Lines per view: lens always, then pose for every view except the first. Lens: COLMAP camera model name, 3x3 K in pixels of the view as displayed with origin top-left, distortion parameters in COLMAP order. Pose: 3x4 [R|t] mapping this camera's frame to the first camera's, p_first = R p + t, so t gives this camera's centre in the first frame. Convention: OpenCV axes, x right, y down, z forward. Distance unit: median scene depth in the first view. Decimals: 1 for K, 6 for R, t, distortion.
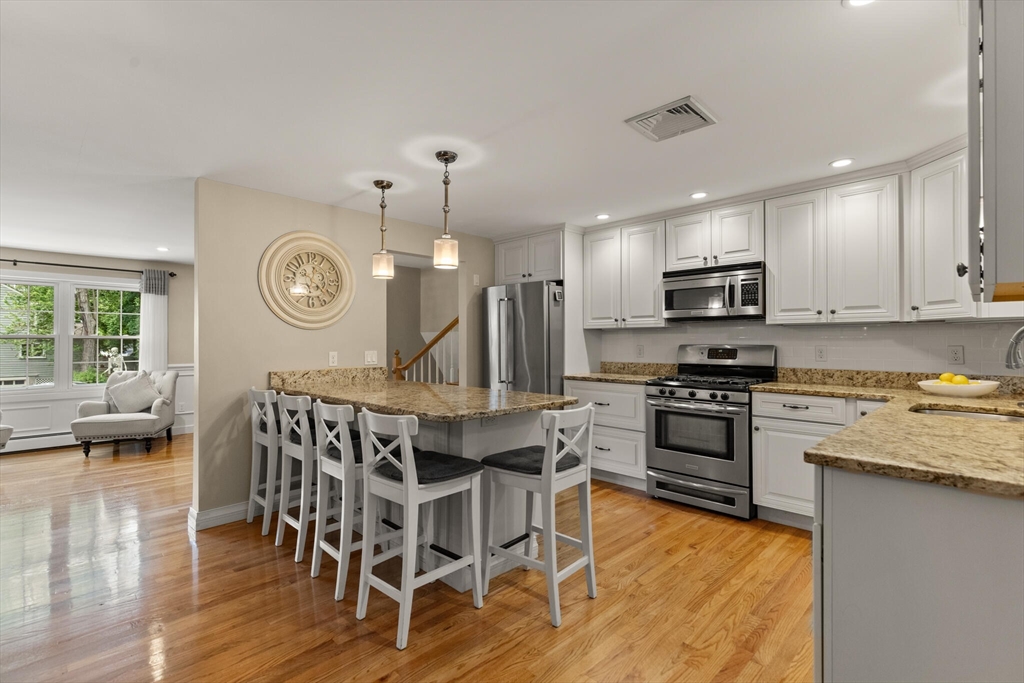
lens RADIAL K [[471.3, 0, 502.0], [0, 471.3, 339.9], [0, 0, 1]] dist [0.008874, -0.002592]
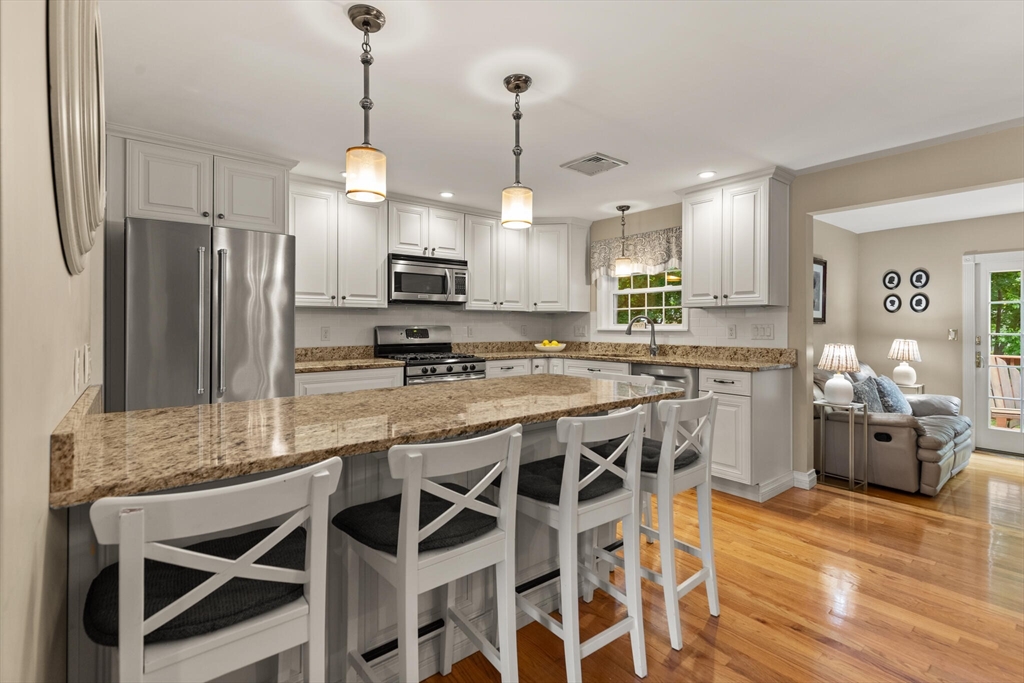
lens RADIAL K [[471.3, 0, 508.9], [0, 471.3, 323.2], [0, 0, 1]] dist [0.008874, -0.002592]
pose [[0.110605, 0.004266, 0.993855, -0.657874], [-0.004656, 0.999982, -0.003774, 0.008030], [-0.993853, -0.004210, 0.110623, 0.678166]]
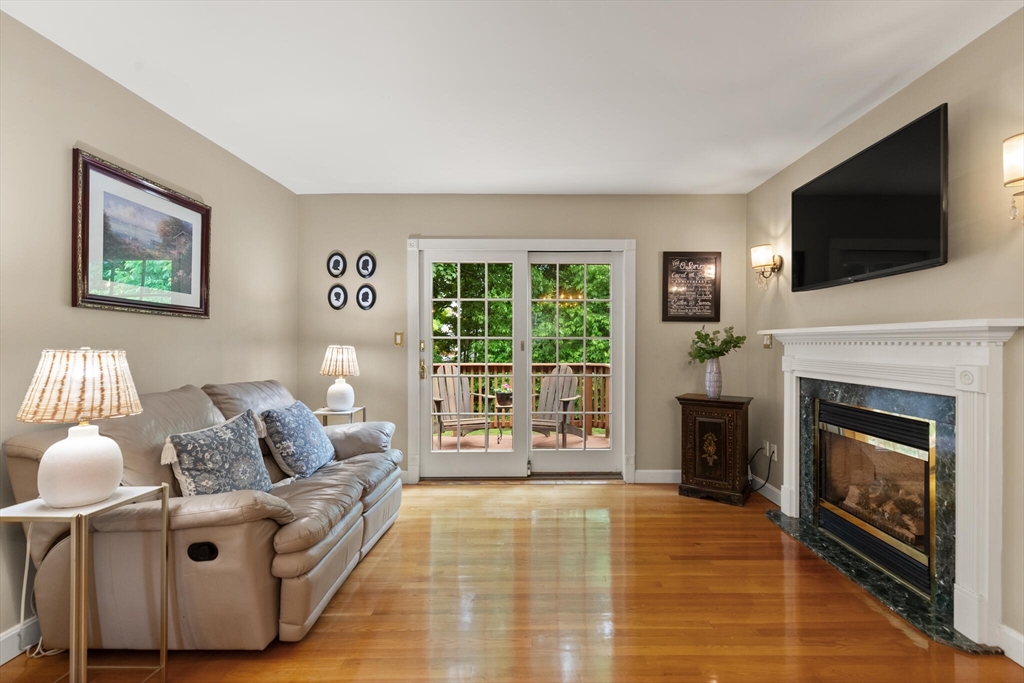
lens RADIAL K [[471.3, 0, 534.3], [0, 471.3, 345.5], [0, 0, 1]] dist [0.008874, -0.002592]
pose [[-0.716048, -0.003001, 0.698044, -0.121832], [-0.001274, 0.999995, 0.002992, 0.040986], [-0.698050, 0.001253, -0.716048, 0.106925]]
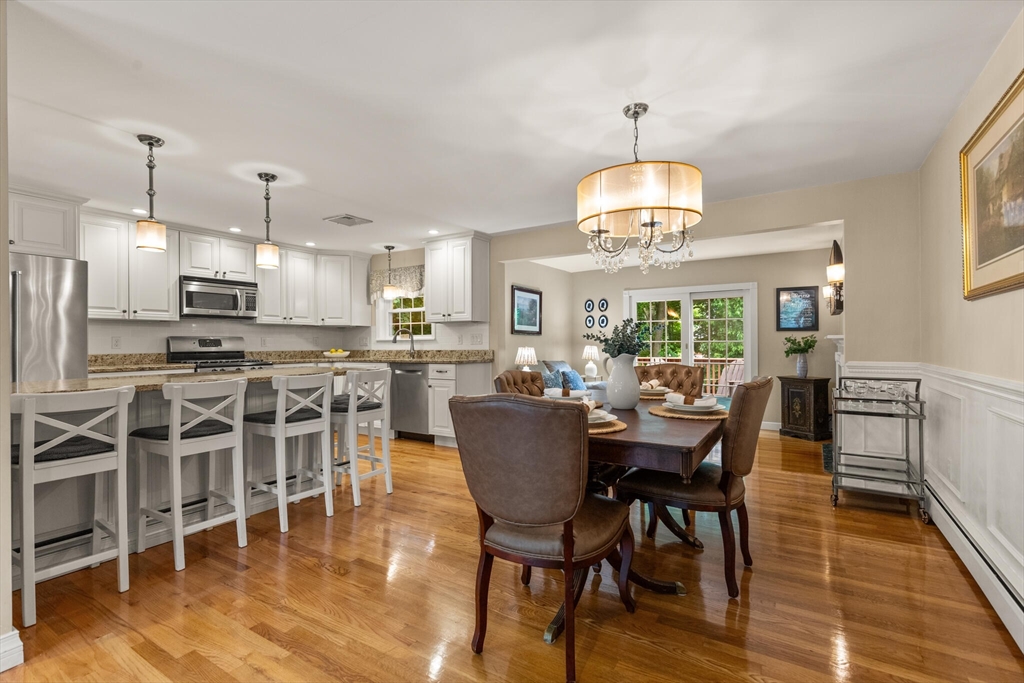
lens RADIAL K [[471.3, 0, 508.8], [0, 471.3, 342.2], [0, 0, 1]] dist [0.008874, -0.002592]
pose [[-0.218567, 0.004695, 0.975811, -1.068660], [0.002583, 0.999988, -0.004233, 0.035699], [-0.975819, 0.001595, -0.218576, 0.481078]]
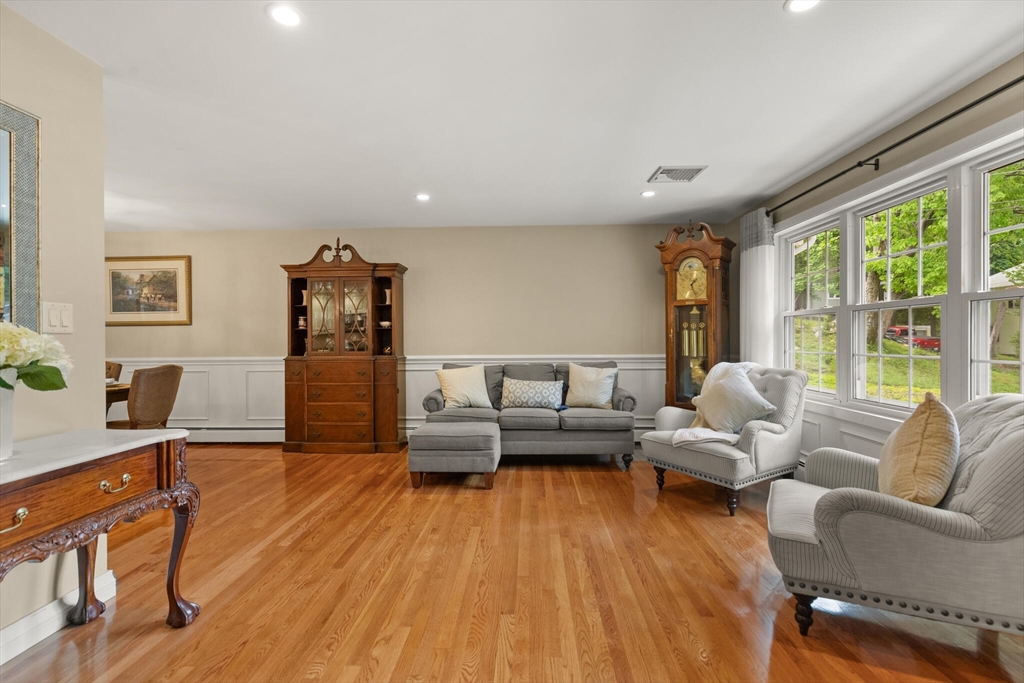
lens RADIAL K [[471.3, 0, 509.3], [0, 471.3, 340.1], [0, 0, 1]] dist [0.008874, -0.002592]
pose [[-0.735797, 0.009359, -0.677137, -0.534222], [0.013456, 0.999909, -0.000802, 0.038414], [0.677068, -0.009701, -0.735856, 1.590375]]
